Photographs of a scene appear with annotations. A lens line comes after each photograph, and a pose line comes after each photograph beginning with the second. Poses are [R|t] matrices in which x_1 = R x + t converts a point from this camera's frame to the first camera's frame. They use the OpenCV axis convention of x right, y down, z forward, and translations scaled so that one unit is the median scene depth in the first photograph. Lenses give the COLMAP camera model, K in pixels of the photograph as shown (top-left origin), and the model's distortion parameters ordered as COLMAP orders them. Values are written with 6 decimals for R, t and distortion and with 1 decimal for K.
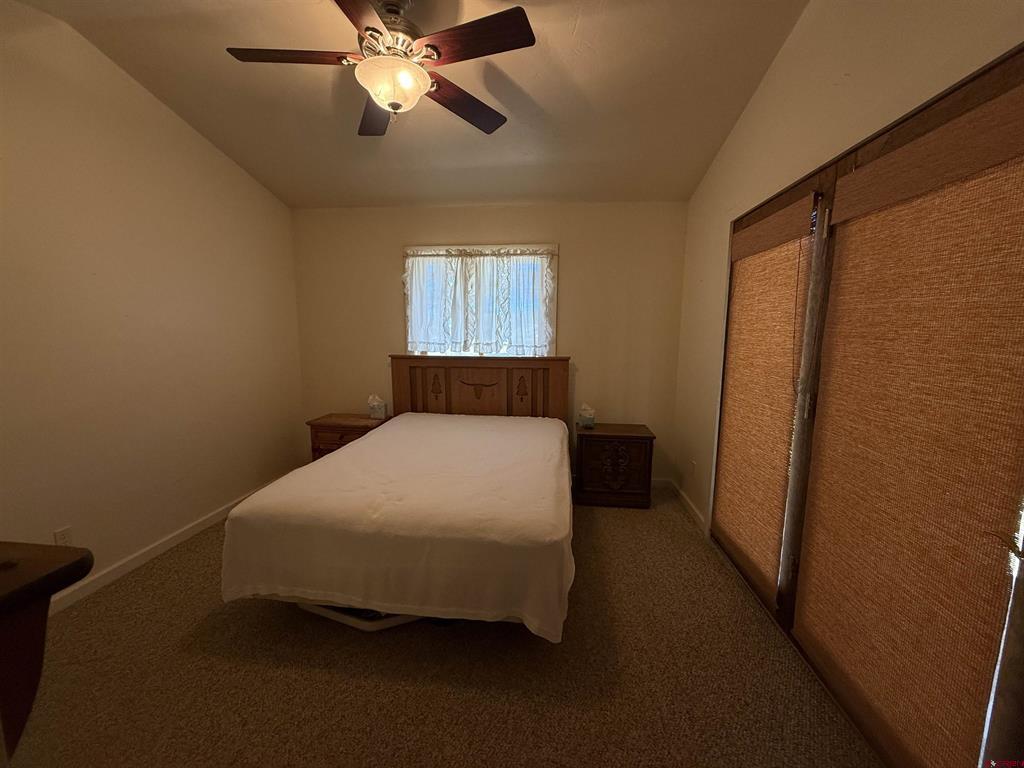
lens RADIAL K [[412.4, 0, 511.1], [0, 412.4, 382.8], [0, 0, 1]] dist [-0.001903, 0.000977]
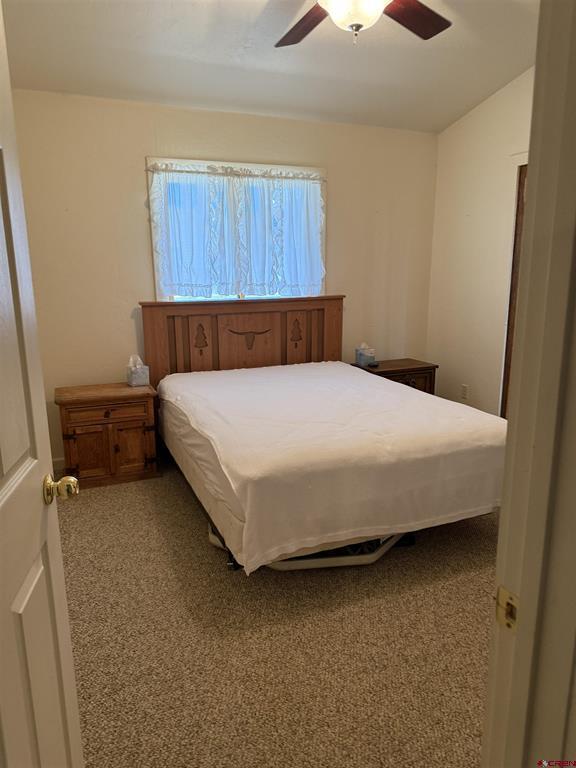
lens RADIAL K [[549.6, 0, 288.9], [0, 549.6, 390.6], [0, 0, 1]] dist [0.055153, -0.061741]
pose [[0.865039, -0.126192, 0.485576, -1.090324], [0.080177, 0.990183, 0.114498, -0.000505], [-0.495258, -0.060114, 0.866664, -0.071102]]
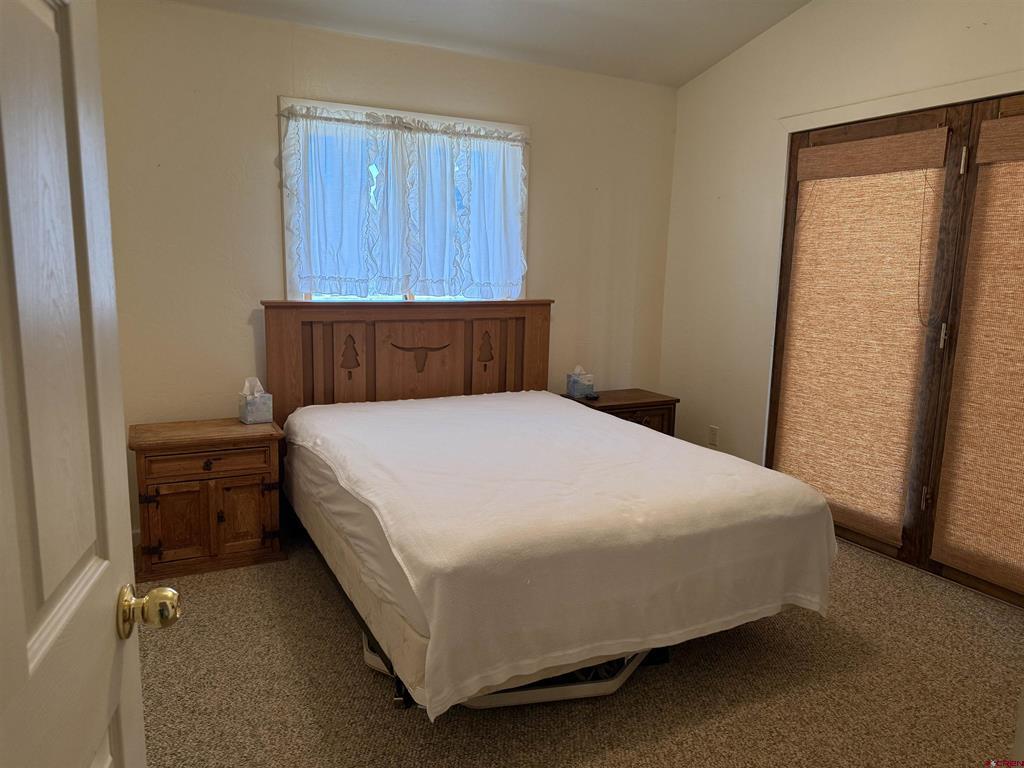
lens RADIAL K [[732.8, 0, 514.8], [0, 732.8, 383.6], [0, 0, 1]] dist [0.055153, -0.061741]
pose [[0.820116, -0.083408, 0.566086, -1.087663], [0.059740, 0.996393, 0.060262, -0.000550], [-0.569071, -0.015604, 0.822141, 0.073288]]
